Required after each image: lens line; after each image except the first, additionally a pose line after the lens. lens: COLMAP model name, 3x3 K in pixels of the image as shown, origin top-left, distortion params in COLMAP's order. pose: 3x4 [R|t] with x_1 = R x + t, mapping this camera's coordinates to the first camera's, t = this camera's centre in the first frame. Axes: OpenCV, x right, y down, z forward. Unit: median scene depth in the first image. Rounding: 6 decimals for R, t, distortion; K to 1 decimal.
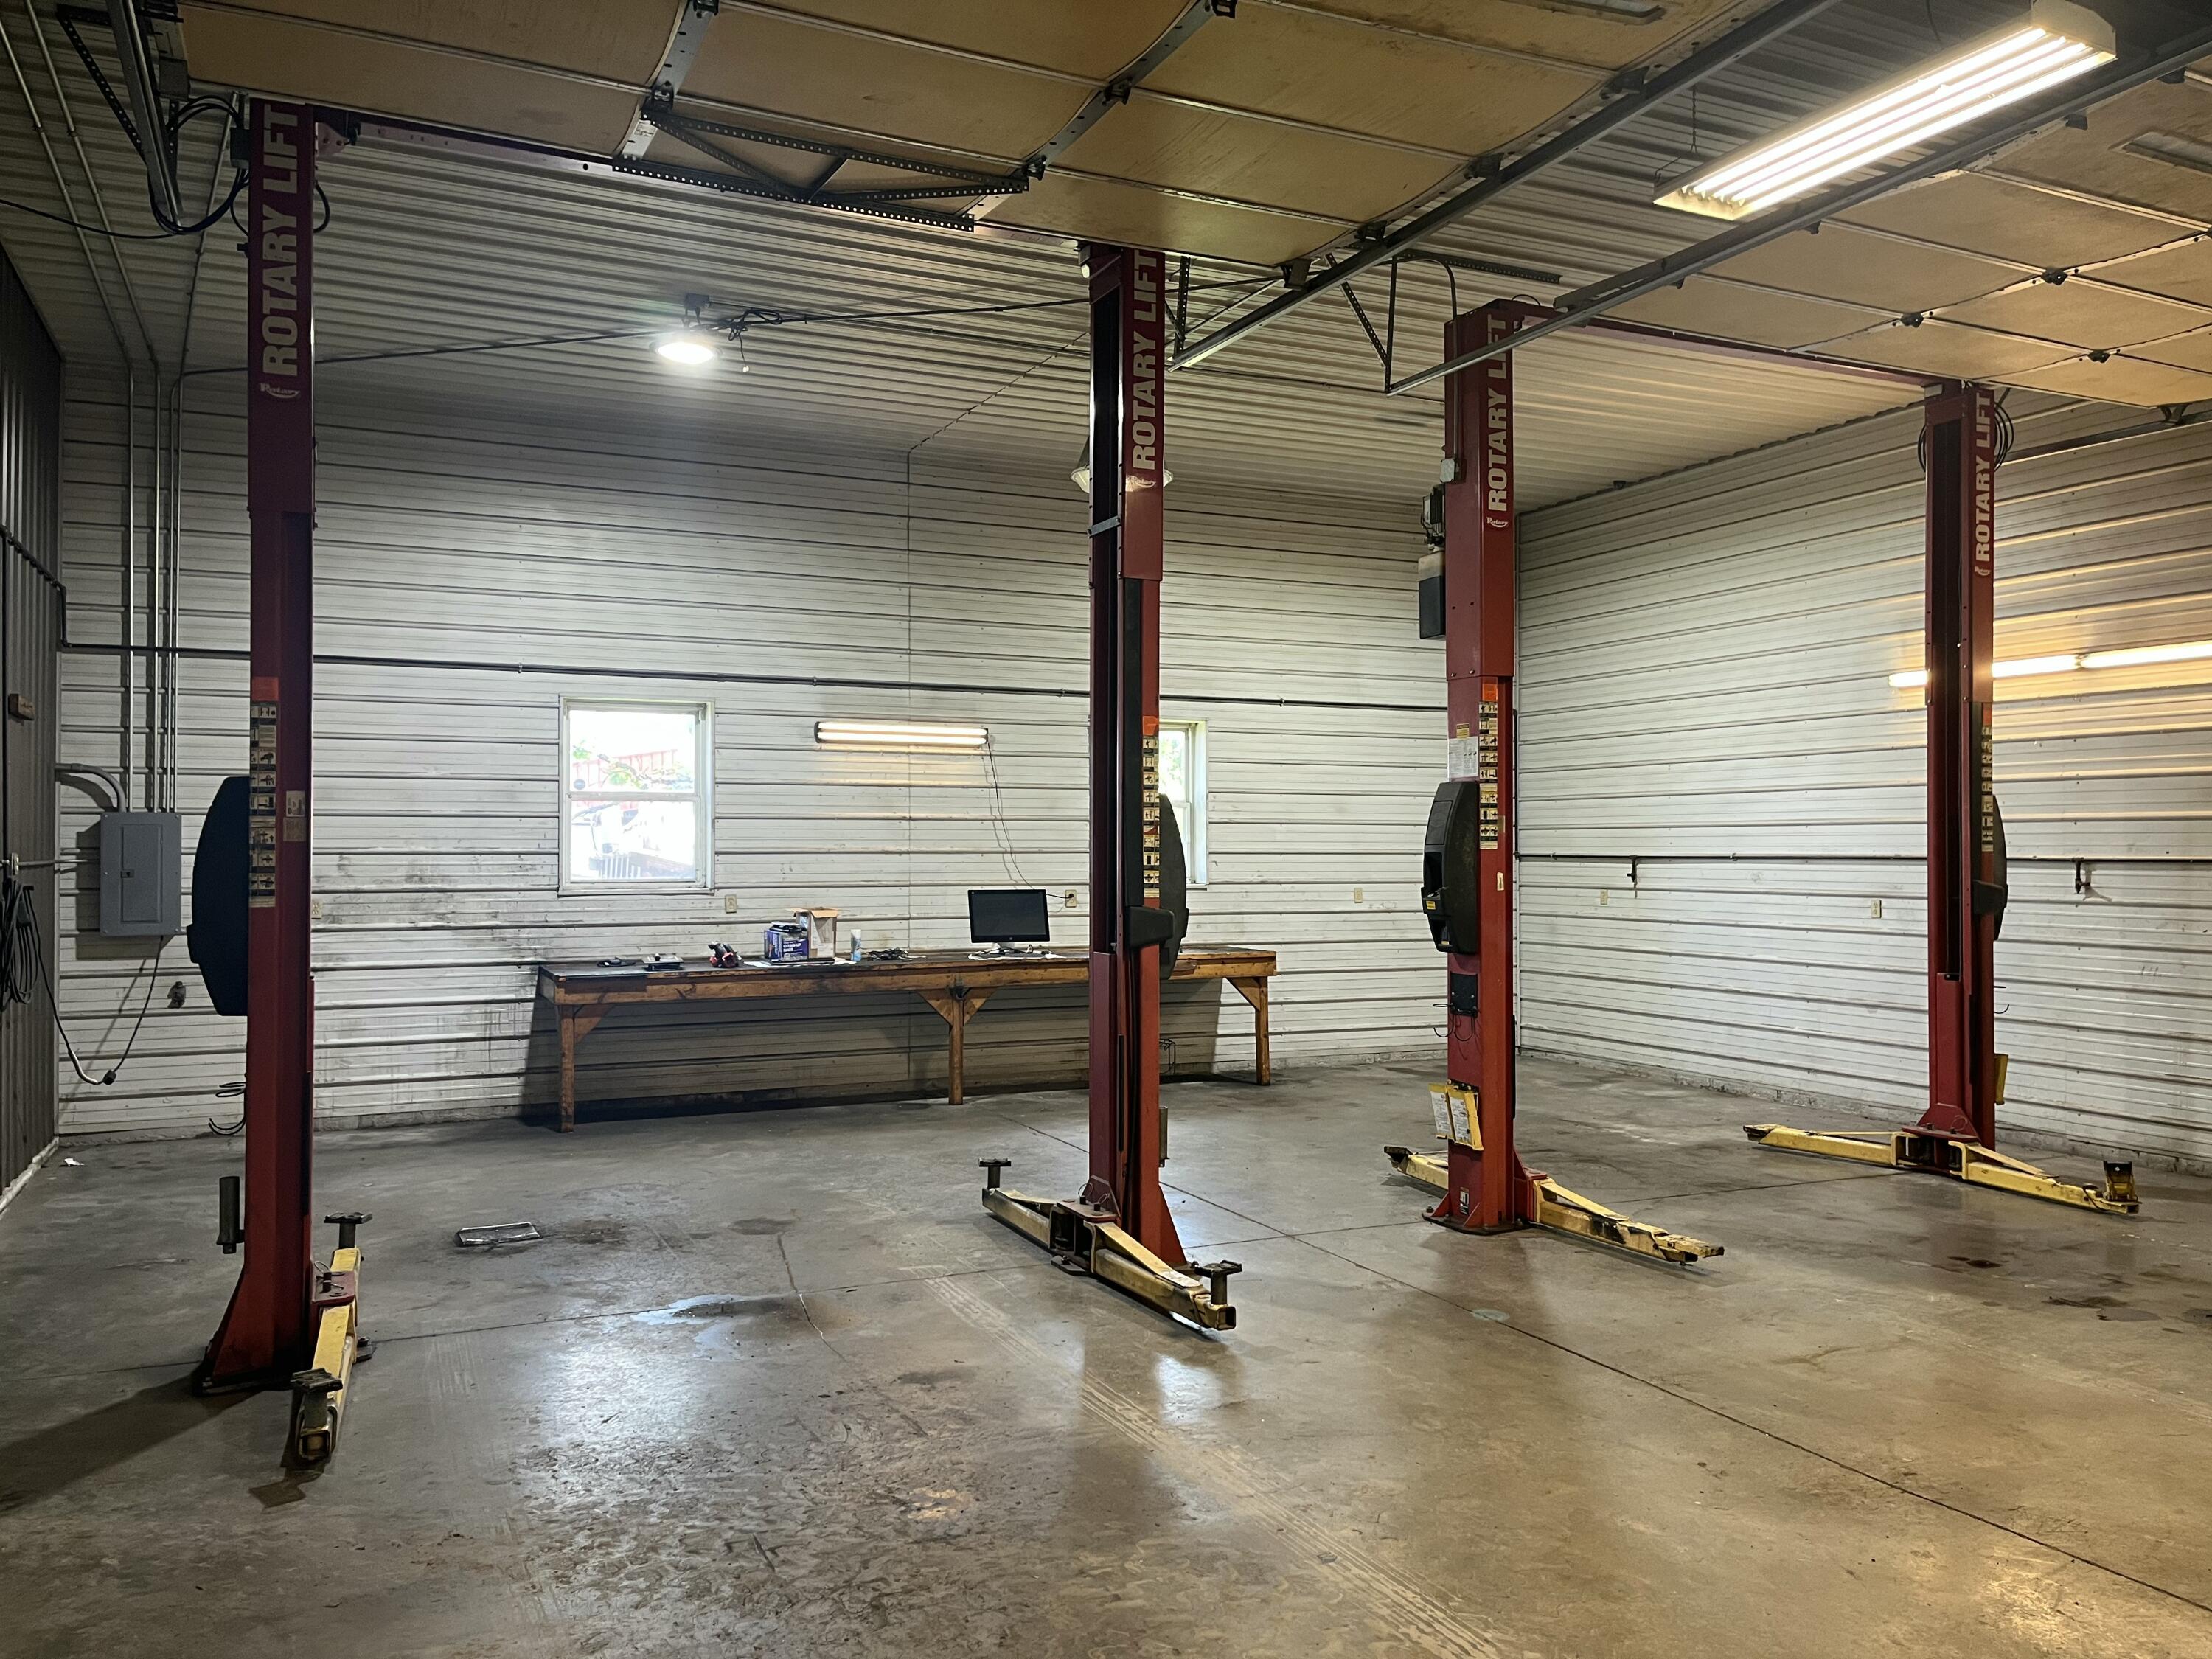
lens RADIAL K [[1639.8, 0, 1106.0], [0, 1639.8, 829.5], [0, 0, 1]] dist [-0.004575, -0.003379]
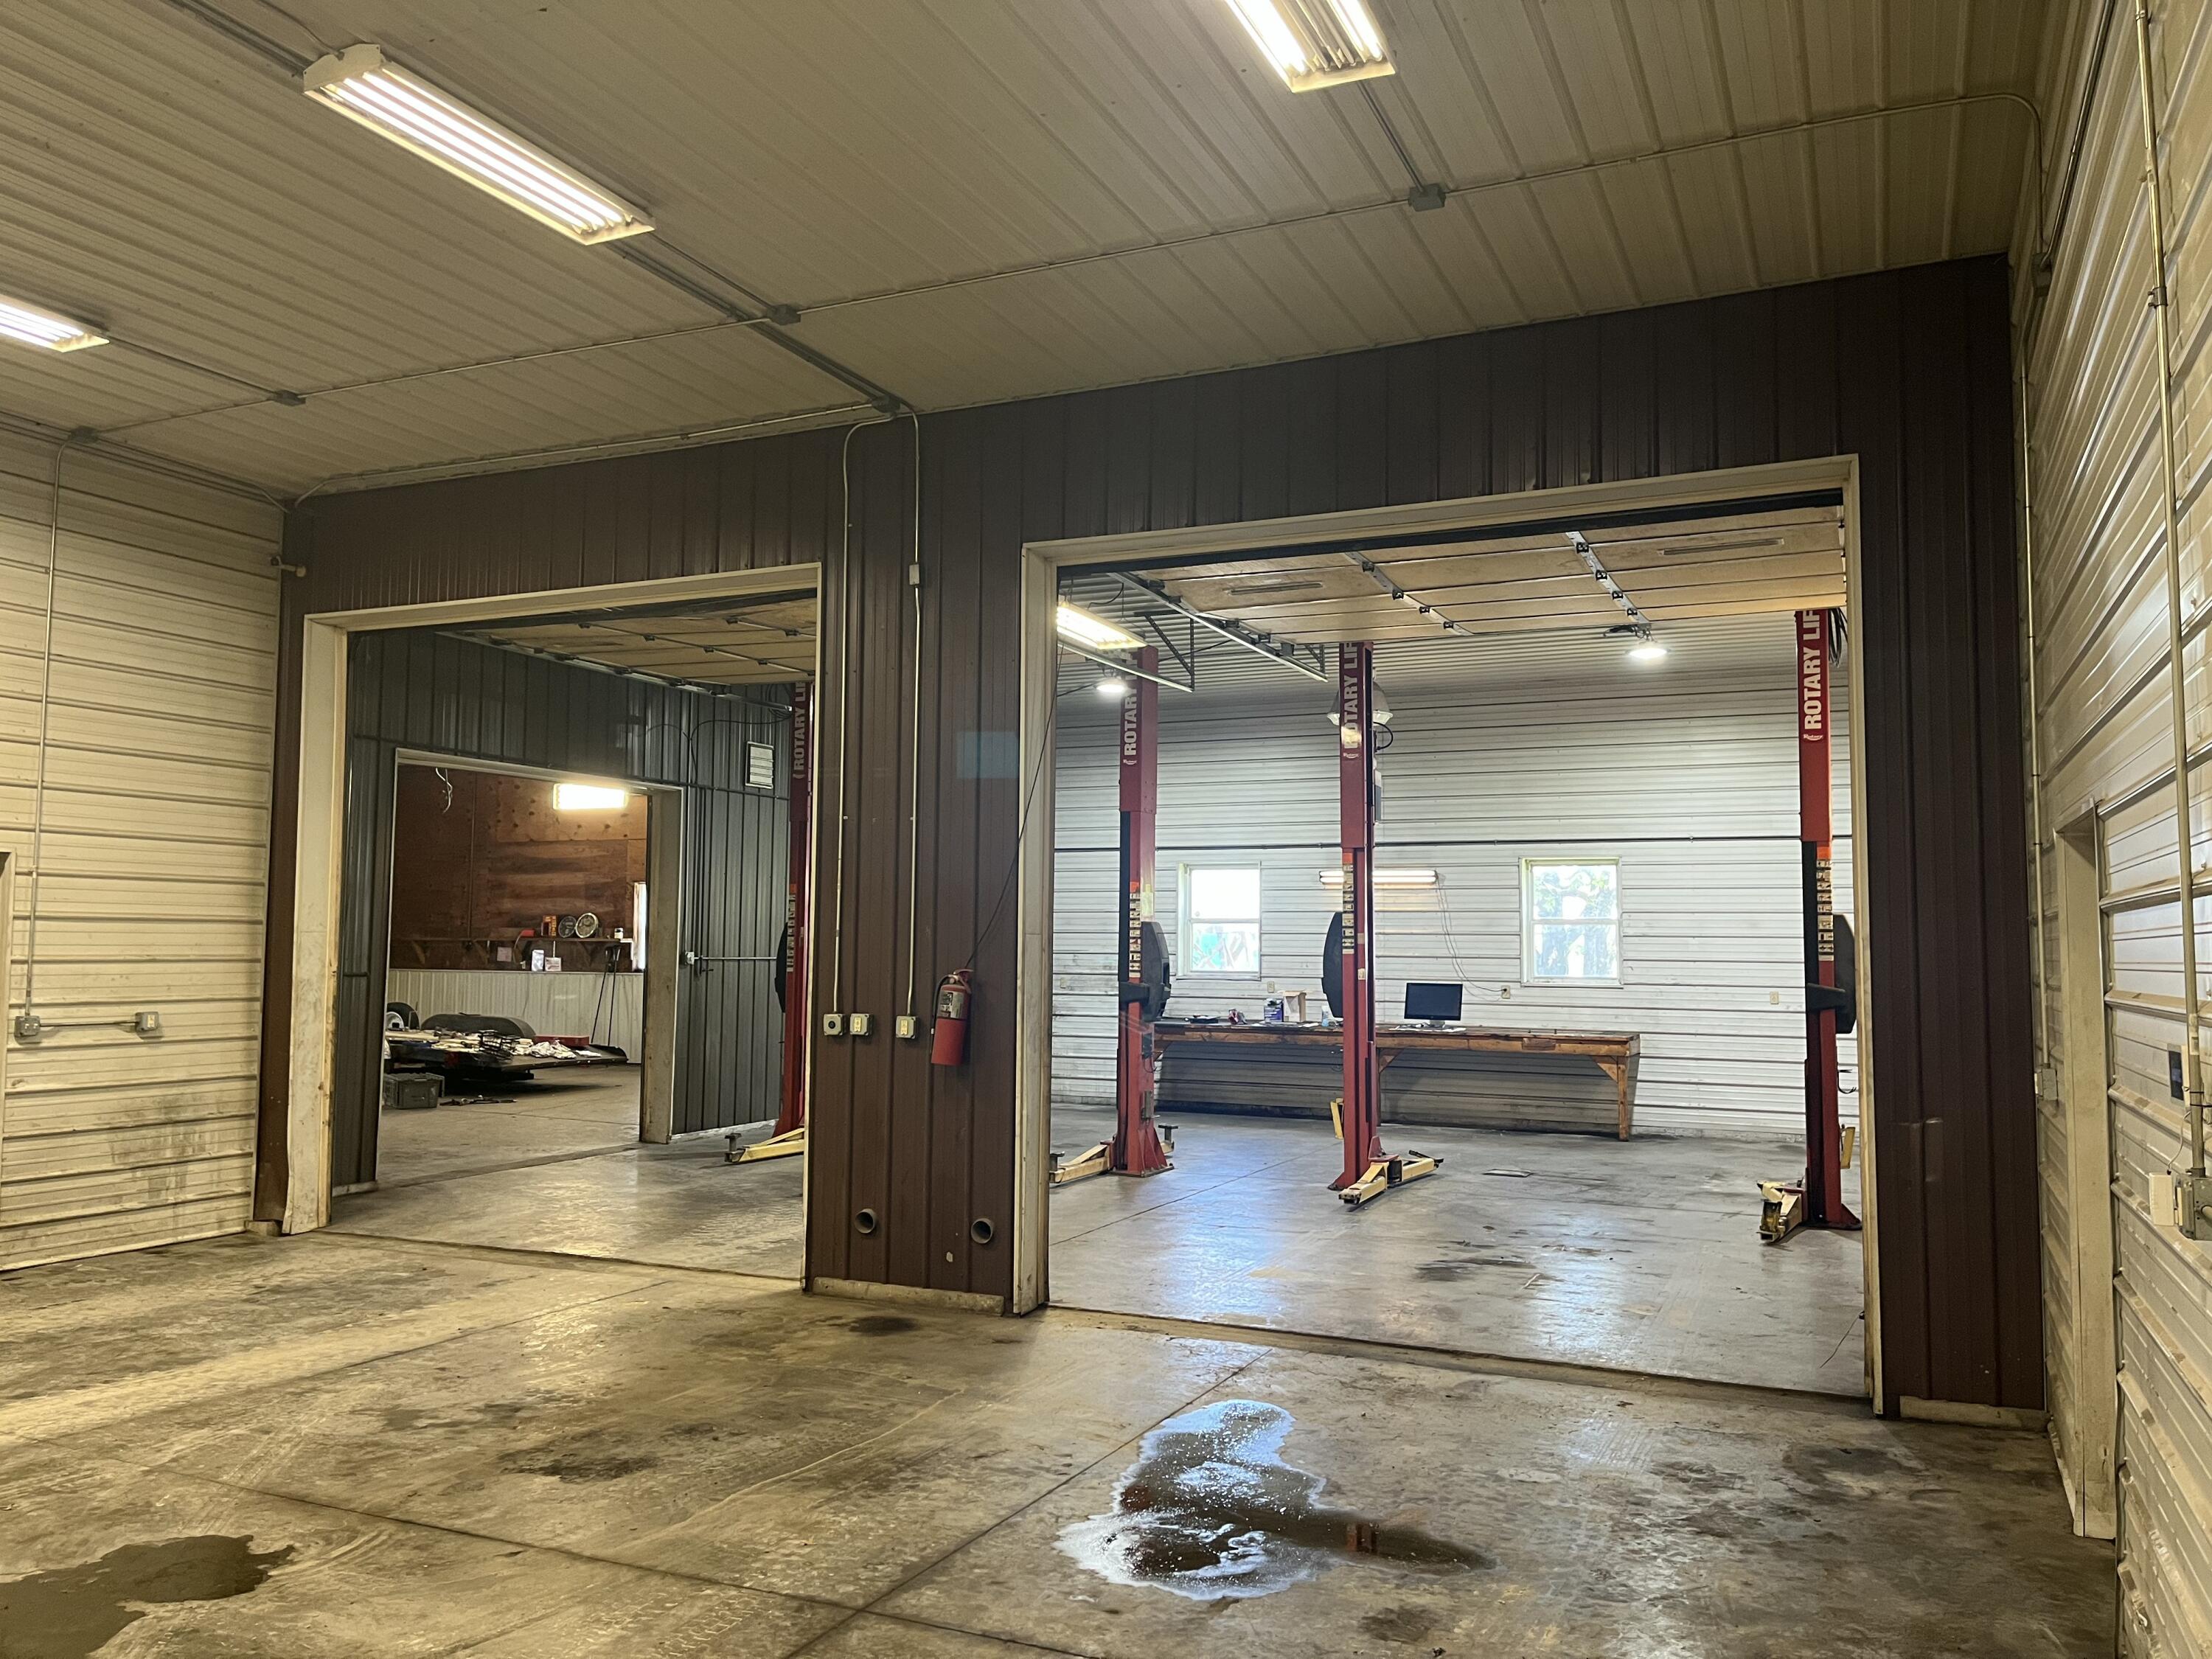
lens RADIAL K [[1639.8, 0, 1106.0], [0, 1639.8, 829.5], [0, 0, 1]] dist [-0.004575, -0.003379]
pose [[0.634409, -0.049221, -0.771429, 0.901129], [-0.002886, 0.997813, -0.066039, -0.002125], [0.772992, 0.044122, 0.632879, -0.141995]]
